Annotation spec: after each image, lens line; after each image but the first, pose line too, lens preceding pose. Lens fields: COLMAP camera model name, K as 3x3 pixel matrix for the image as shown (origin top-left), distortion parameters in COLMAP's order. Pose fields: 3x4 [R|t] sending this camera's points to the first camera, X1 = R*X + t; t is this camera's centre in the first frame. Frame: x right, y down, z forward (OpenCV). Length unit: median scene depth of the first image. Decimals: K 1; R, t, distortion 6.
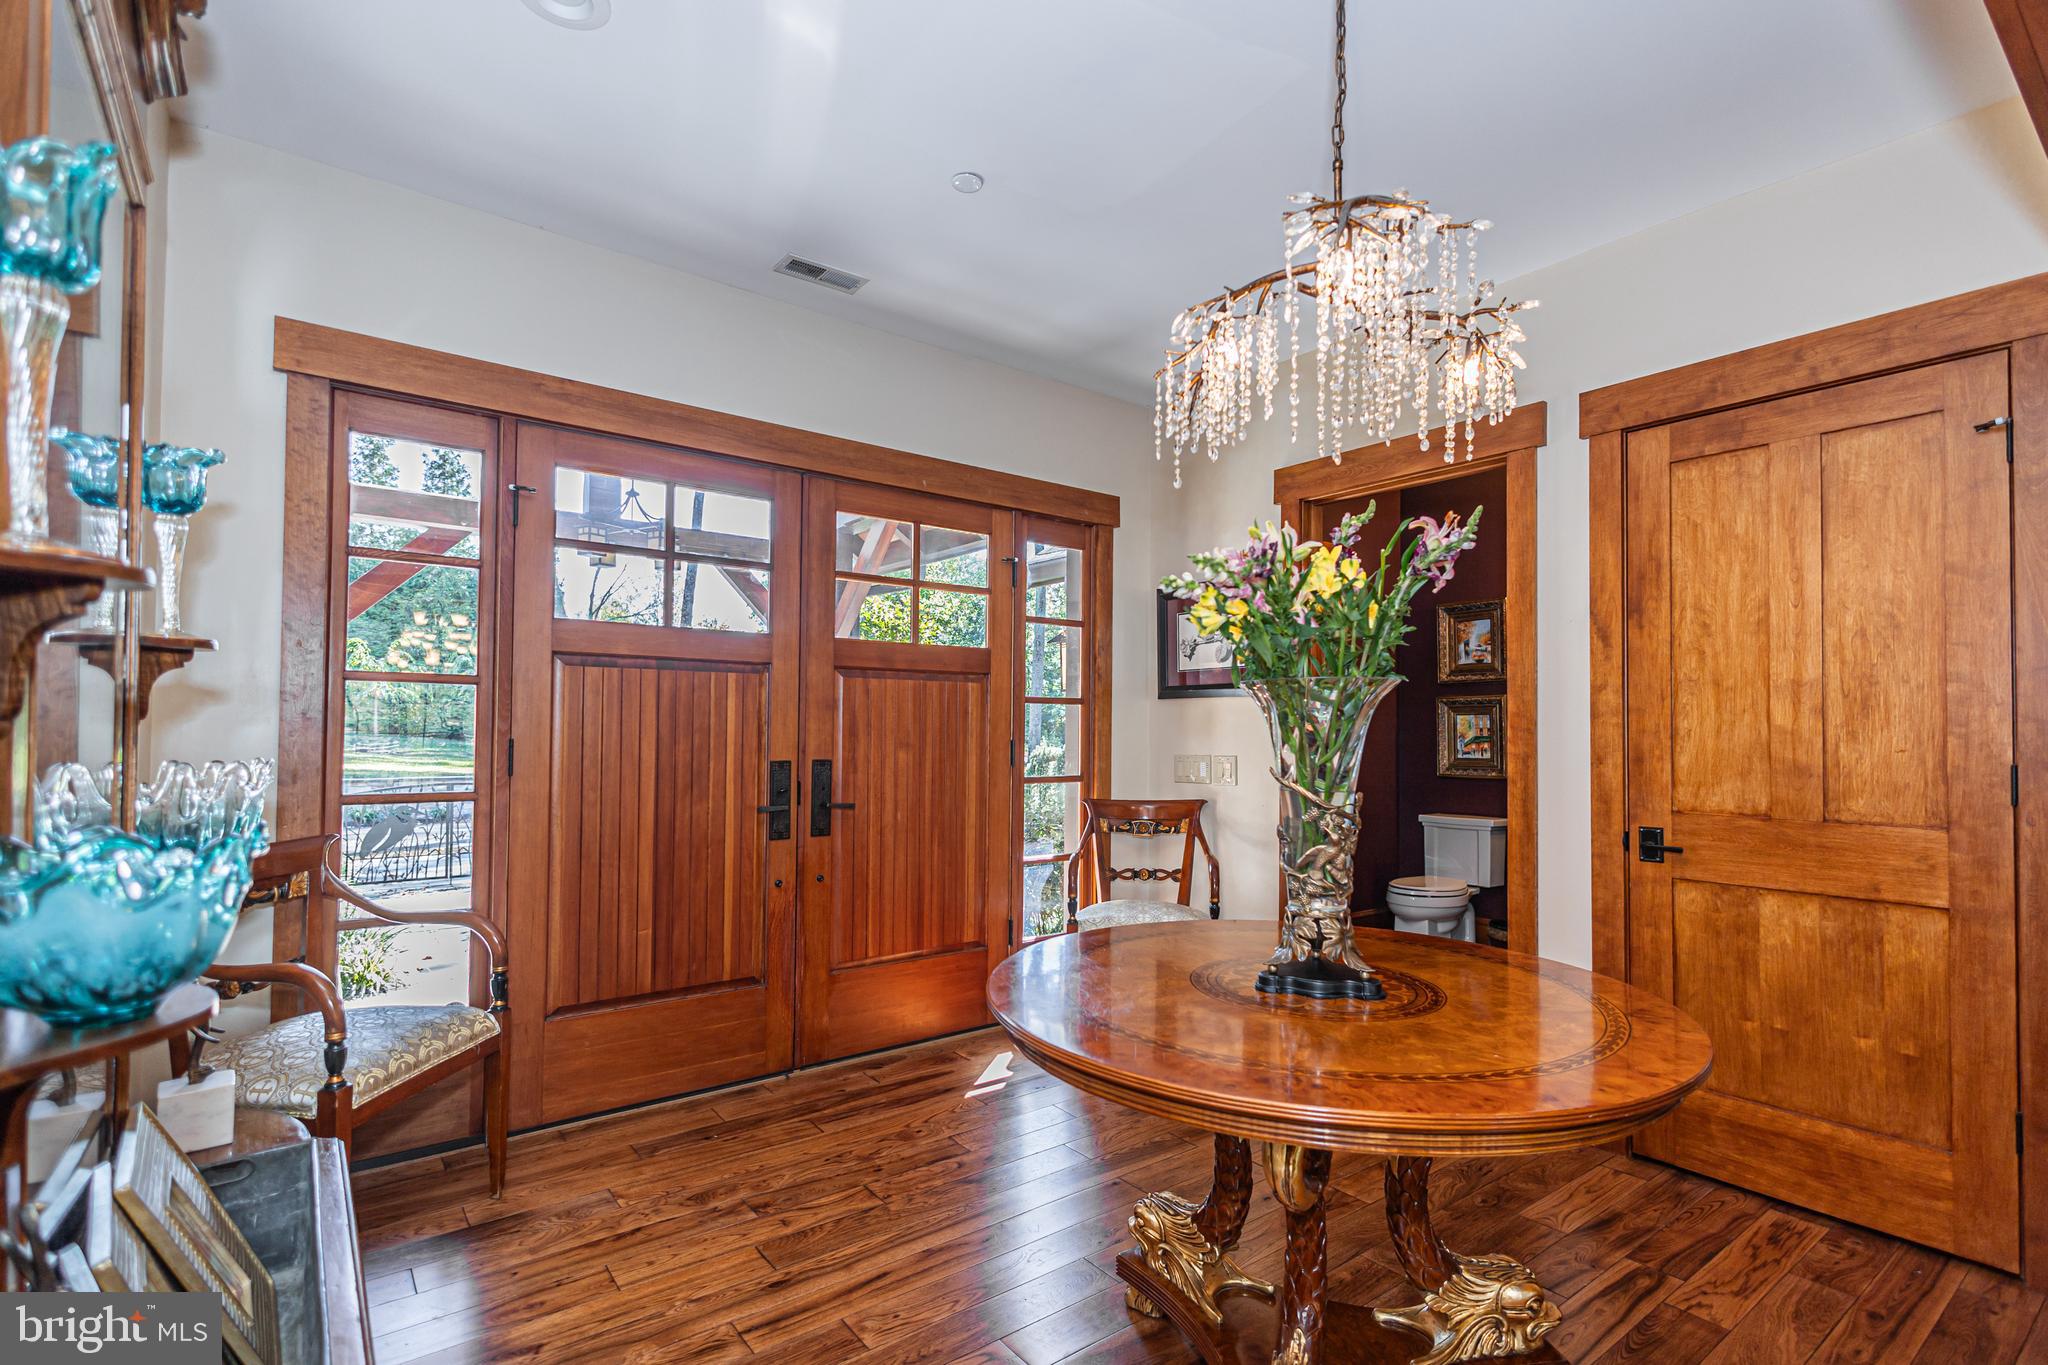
lens RADIAL K [[955.8, 0, 1034.0], [0, 955.8, 690.3], [0, 0, 1]] dist [0.012802, -0.004512]
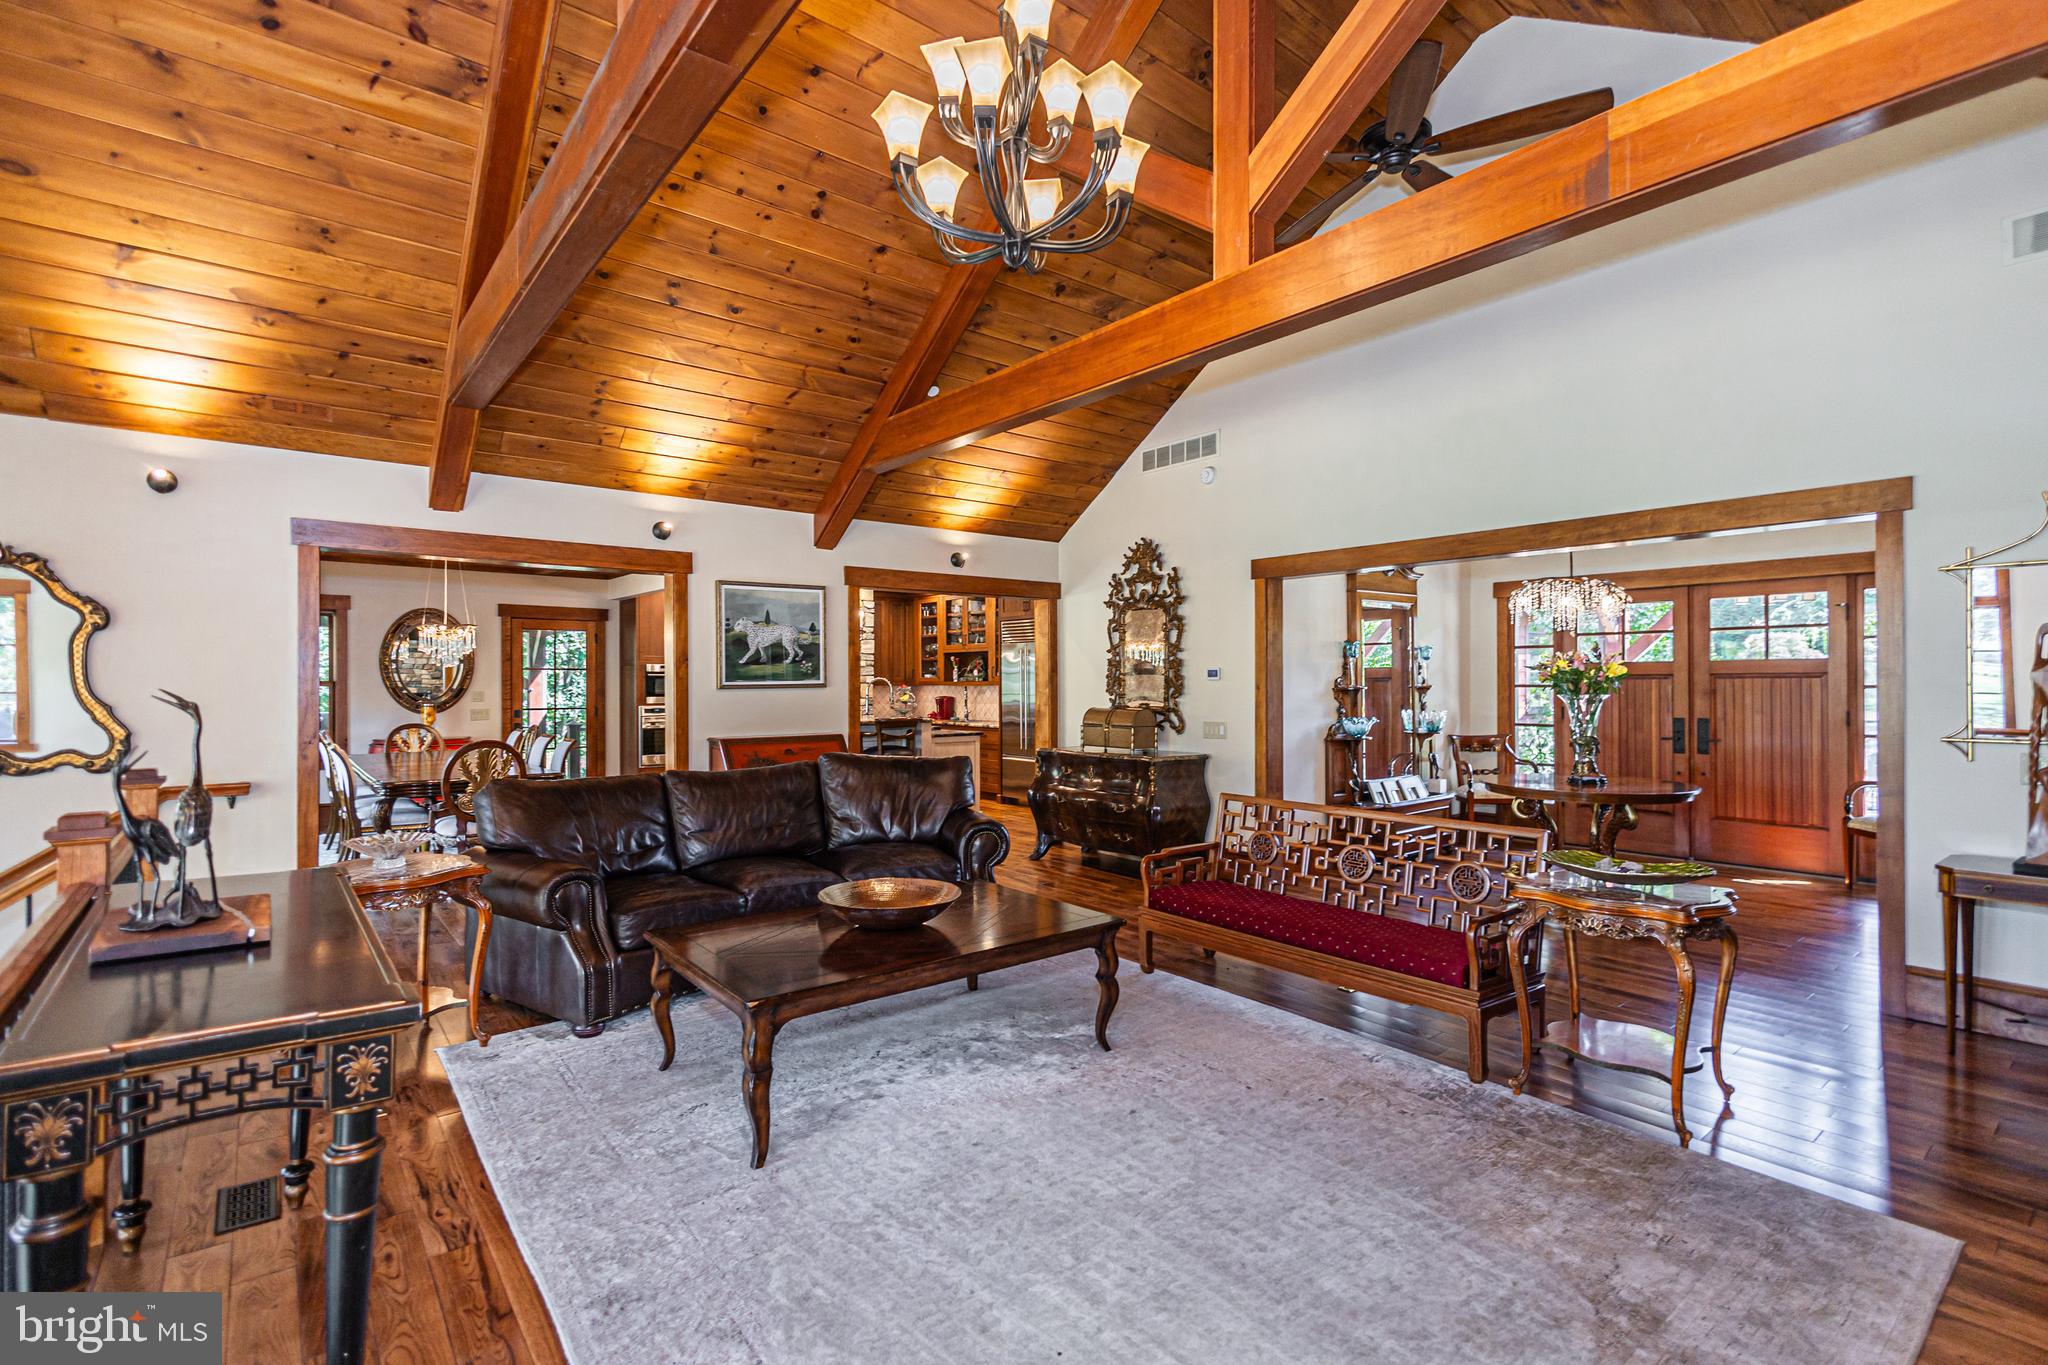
lens RADIAL K [[955.8, 0, 1034.0], [0, 955.8, 690.3], [0, 0, 1]] dist [0.012802, -0.004512]
pose [[0.025945, -0.001499, -0.999662, 1.858082], [0.040260, 0.999189, -0.000454, -0.048301], [0.998852, -0.040235, 0.025985, -0.534707]]
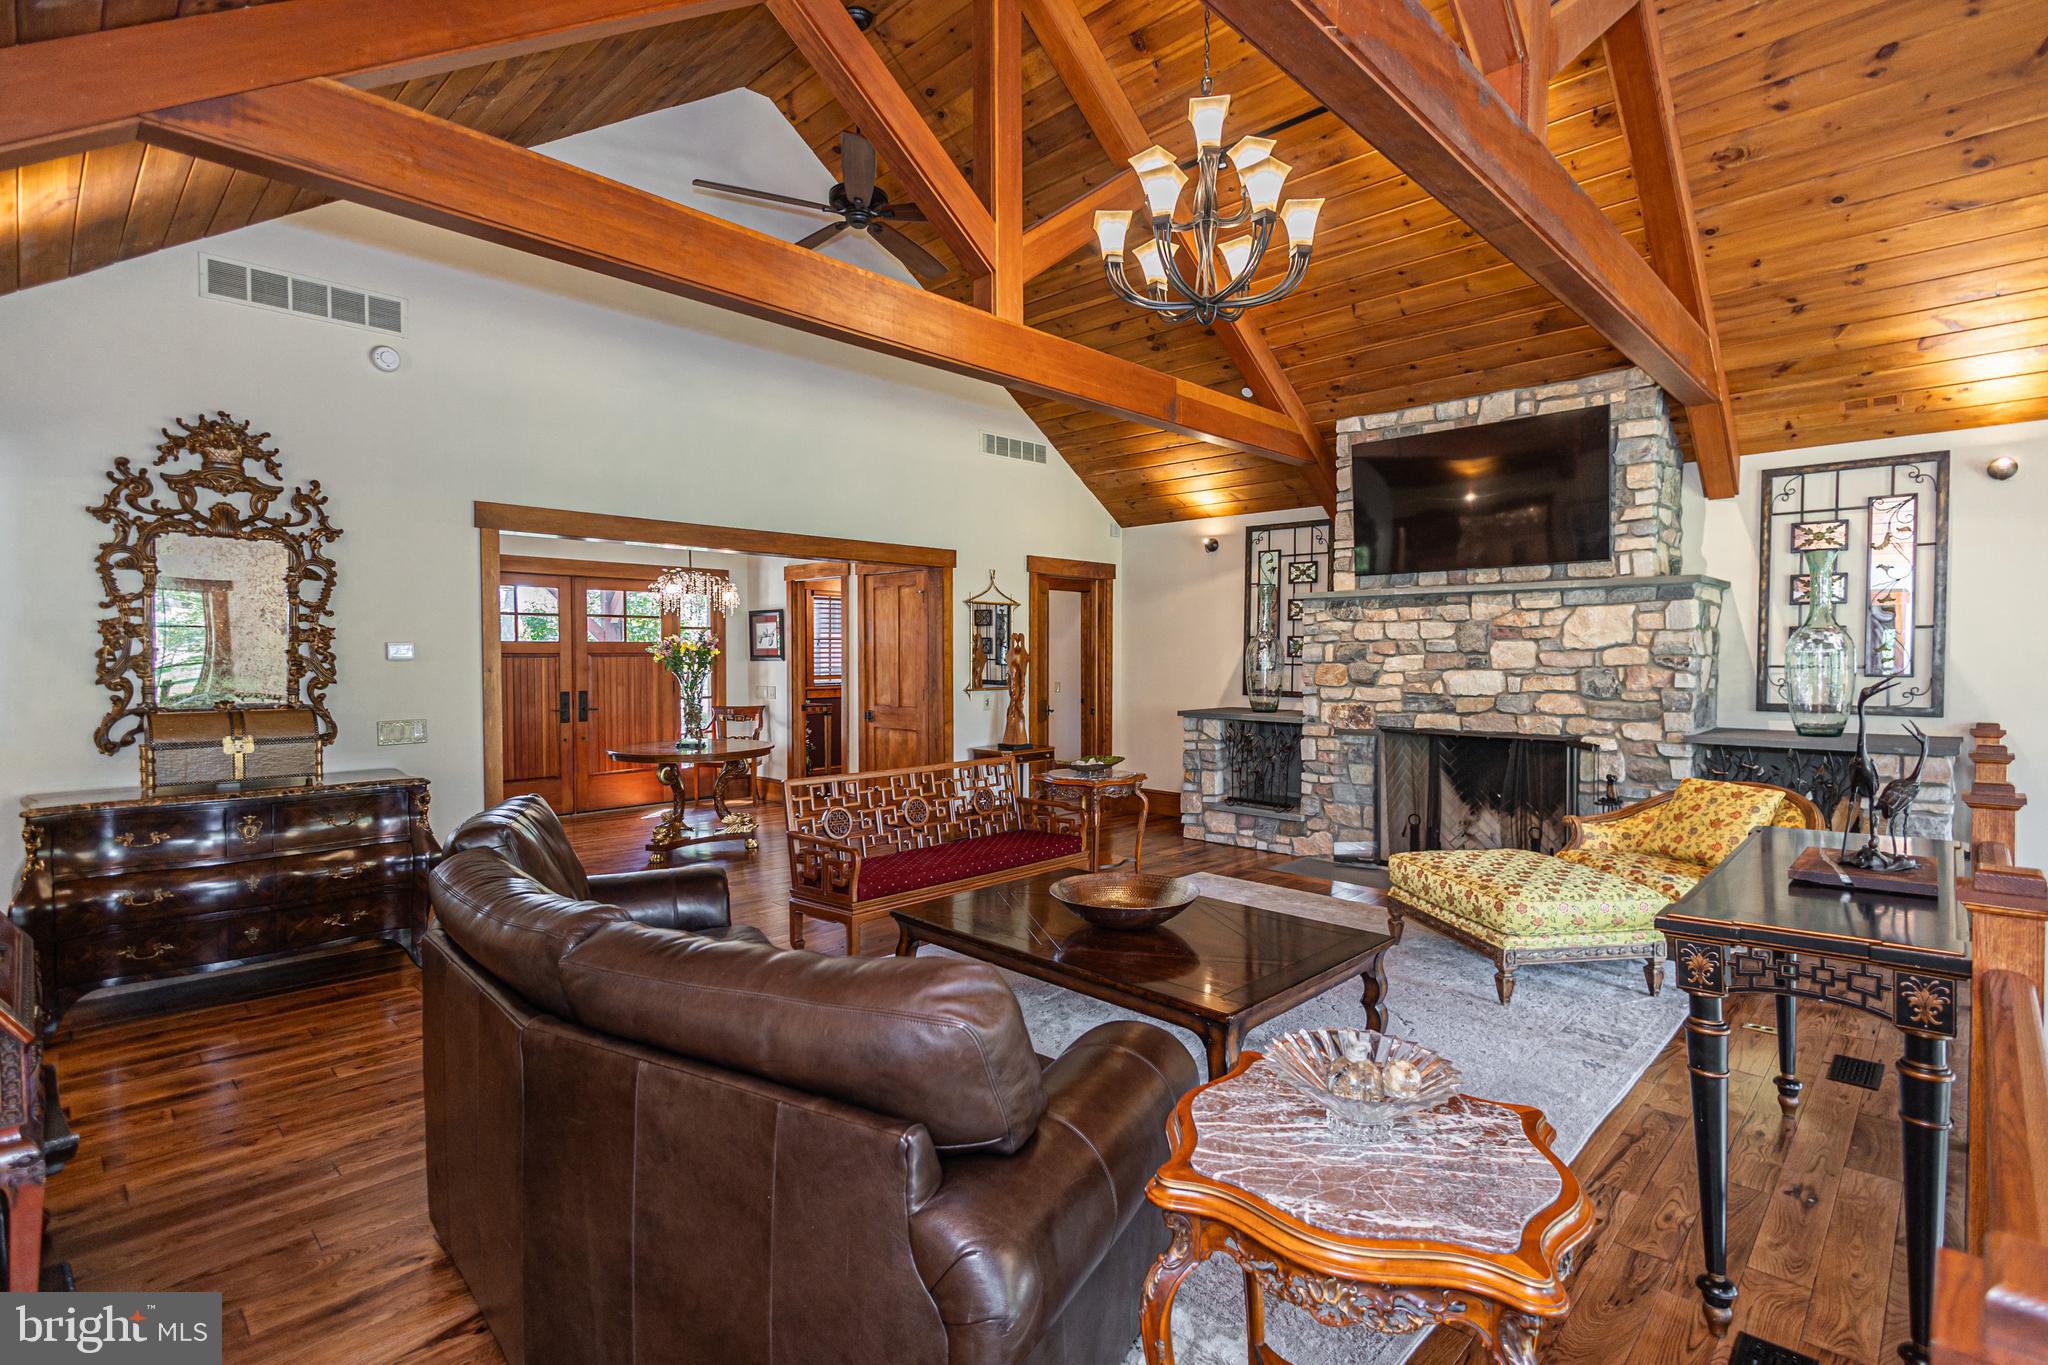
lens RADIAL K [[955.8, 0, 1034.0], [0, 955.8, 690.3], [0, 0, 1]] dist [0.012802, -0.004512]
pose [[0.988221, -0.014805, 0.152314, 0.555386], [0.003082, 0.997032, 0.076920, -0.116816], [-0.153000, -0.075545, 0.985334, -1.627185]]
